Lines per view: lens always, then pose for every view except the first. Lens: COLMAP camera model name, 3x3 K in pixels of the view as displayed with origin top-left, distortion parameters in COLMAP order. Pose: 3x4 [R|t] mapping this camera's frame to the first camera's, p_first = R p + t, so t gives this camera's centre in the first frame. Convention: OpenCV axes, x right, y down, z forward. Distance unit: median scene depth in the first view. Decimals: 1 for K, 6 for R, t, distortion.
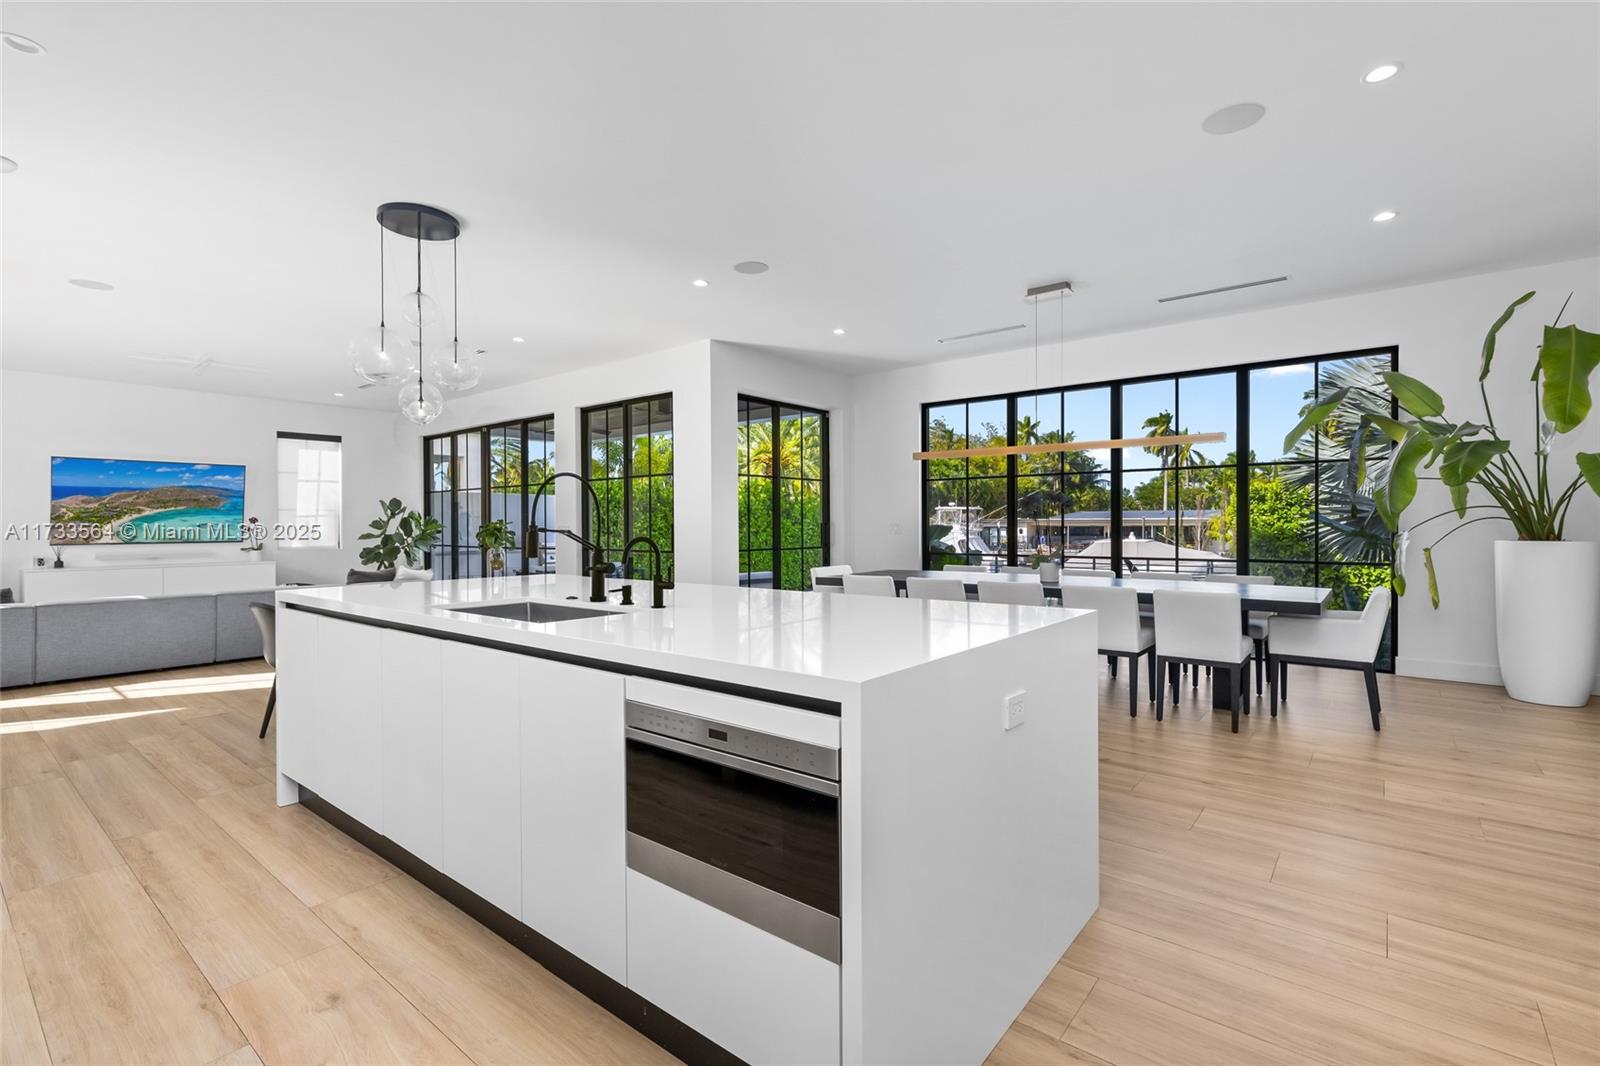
lens RADIAL K [[726.6, 0, 799.6], [0, 726.6, 527.5], [0, 0, 1]] dist [0.002891, 0.000511]
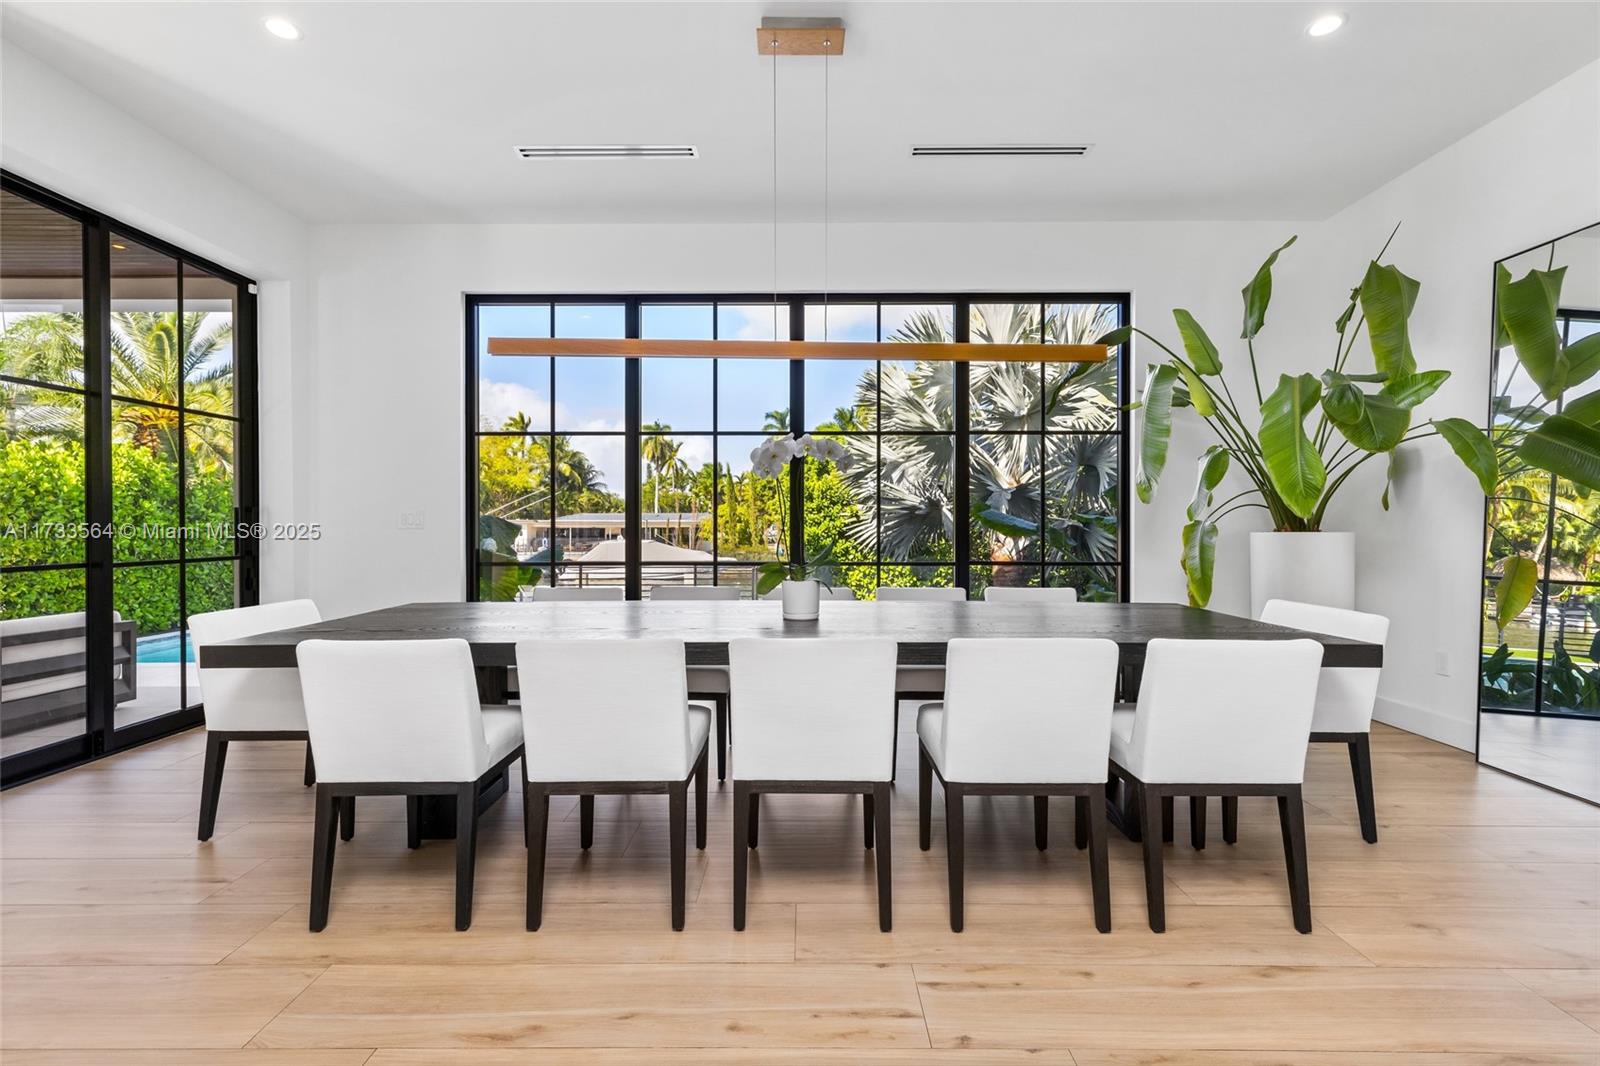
lens RADIAL K [[726.6, 0, 799.2], [0, 726.6, 525.9], [0, 0, 1]] dist [0.002891, 0.000511]
pose [[0.781356, 0.002921, 0.624078, 0.020216], [0.000962, 0.999982, -0.005886, 0.009097], [-0.624085, 0.005199, 0.781340, 0.389789]]
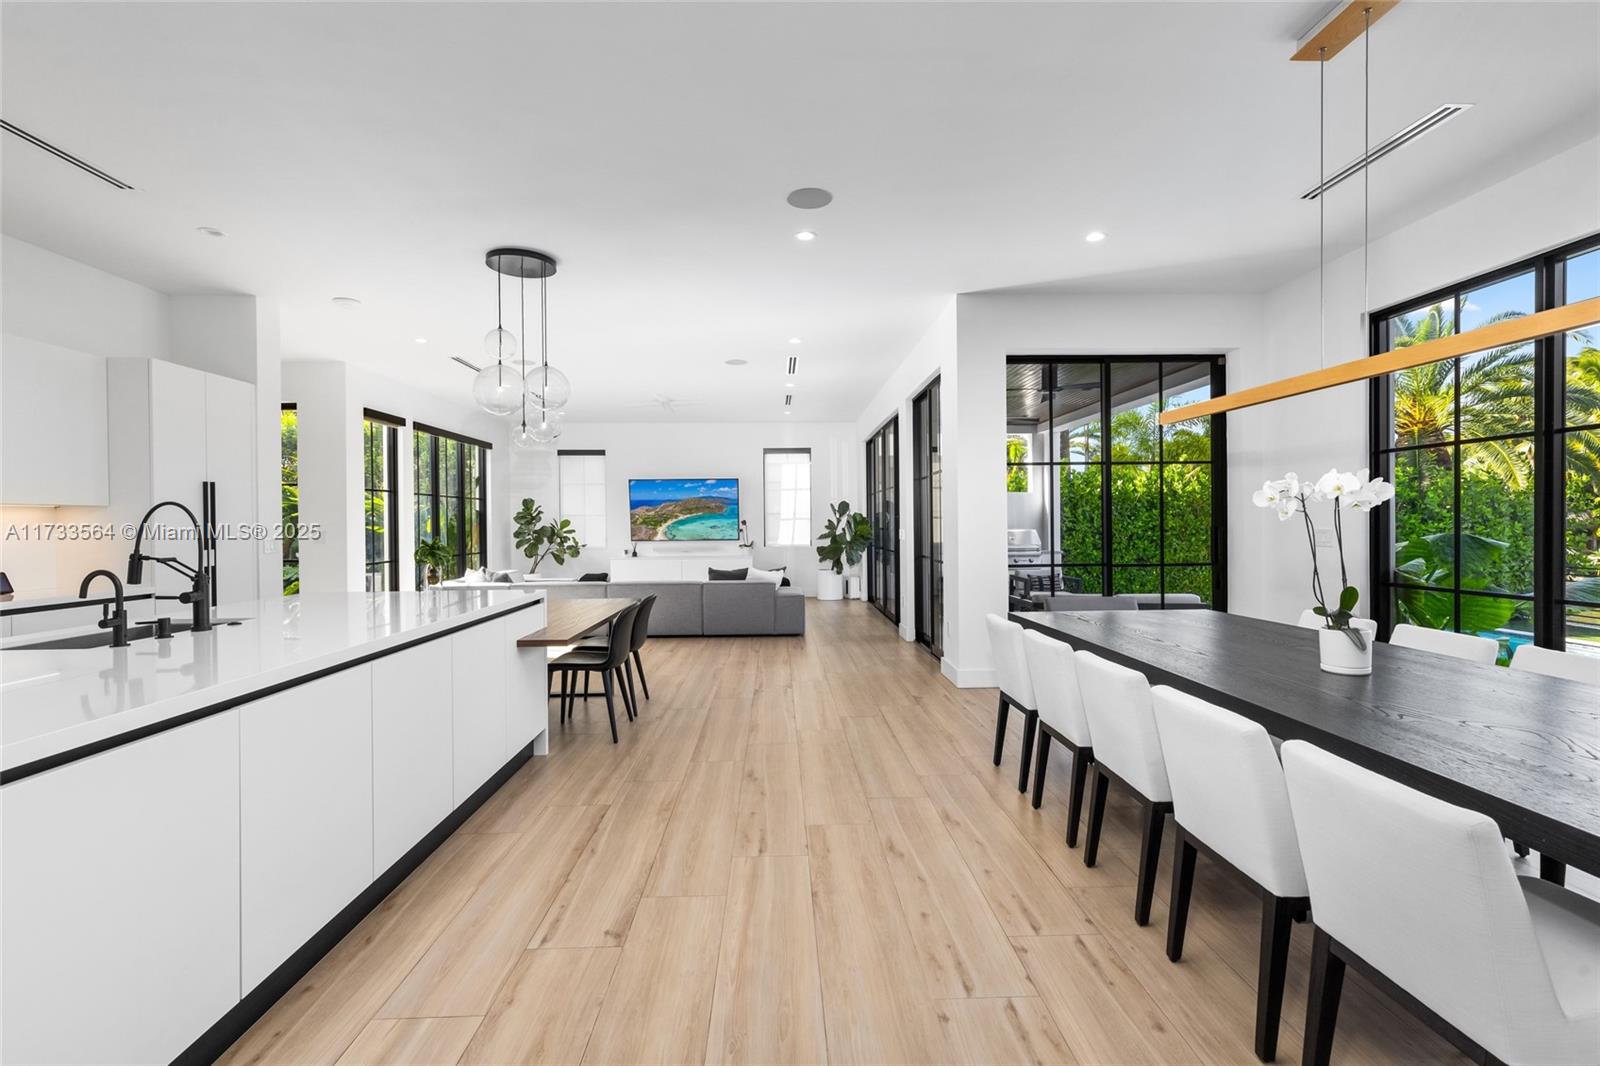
lens RADIAL K [[741.9, 0, 800.9], [0, 741.9, 534.0], [0, 0, 1]] dist [0.001775, -0.000182]
pose [[0.655234, 0.010466, -0.755354, 0.300416], [0.003123, 0.999858, 0.016563, -0.012835], [0.755420, -0.013212, 0.655108, 0.283482]]
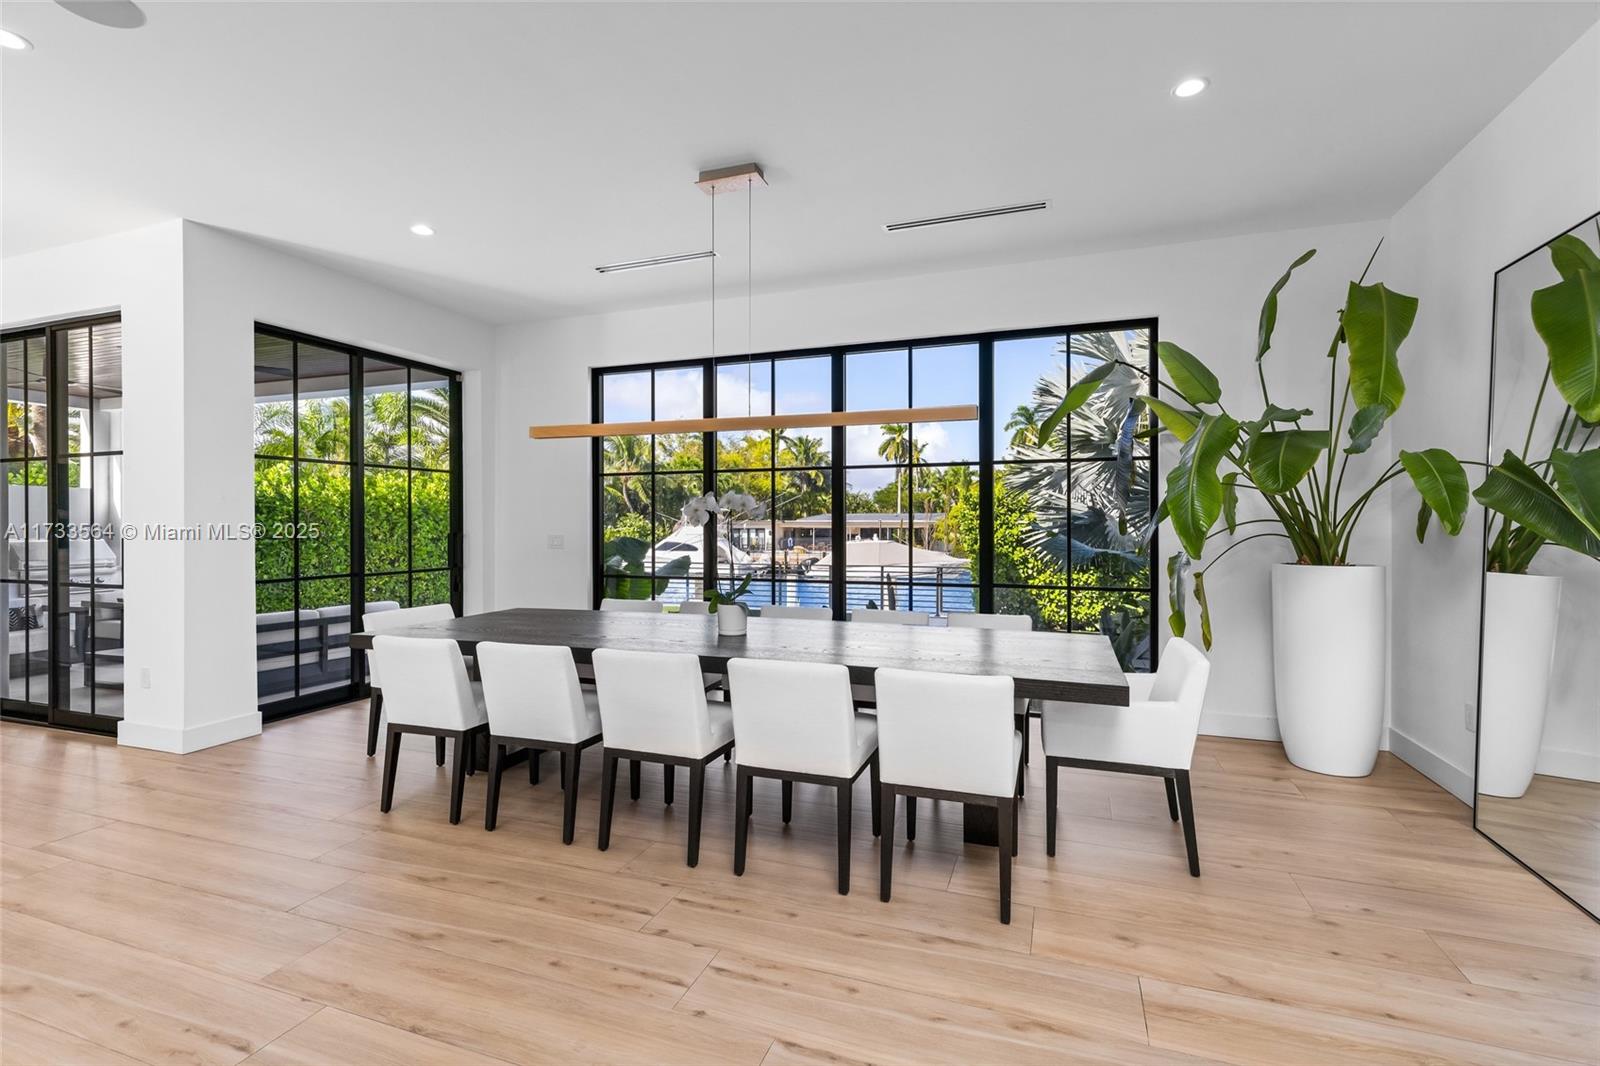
lens RADIAL K [[726.6, 0, 800.6], [0, 726.6, 528.6], [0, 0, 1]] dist [0.002891, 0.000511]
pose [[0.945678, -0.000247, 0.325106, 0.123495], [0.000013, 1.000000, 0.000723, -0.011885], [-0.325106, -0.000680, 0.945677, 0.241216]]
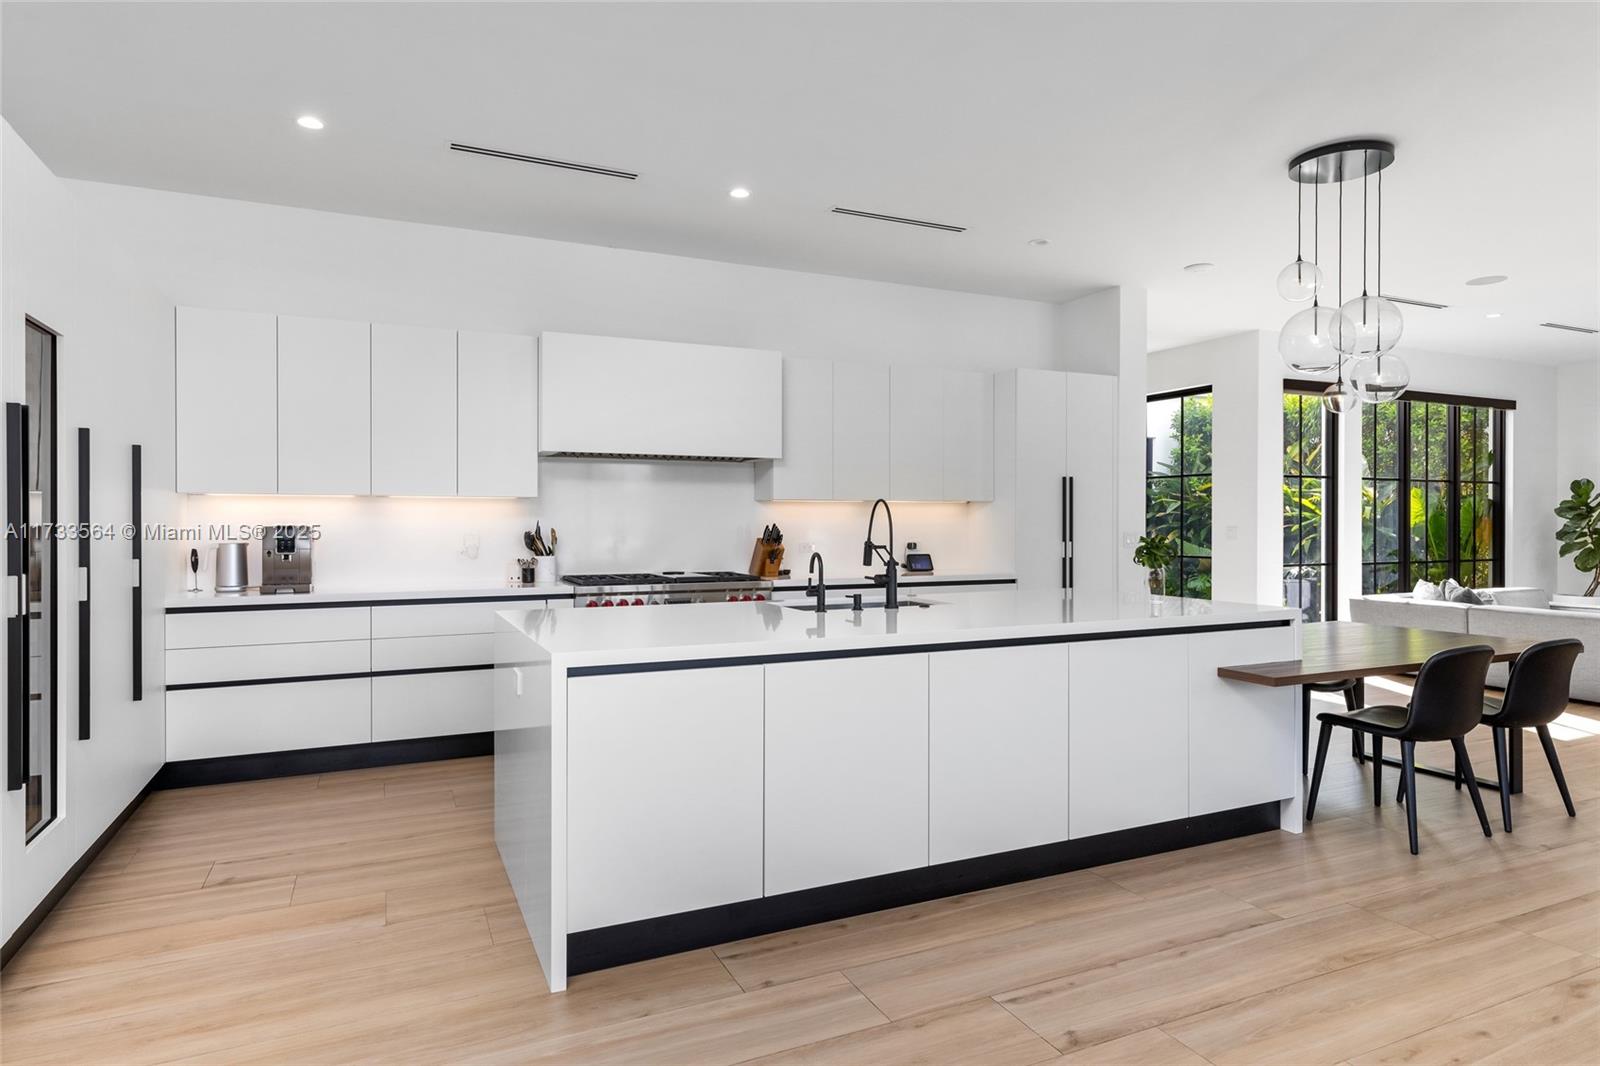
lens RADIAL K [[906.2, 0, 802.4], [0, 906.2, 526.8], [0, 0, 1]] dist [0.006638, 0.000148]
pose [[-0.434579, 0.011314, -0.900562, 0.321547], [-0.001932, 0.999907, 0.013494, -0.014125], [0.900631, 0.007605, -0.434517, 0.445207]]
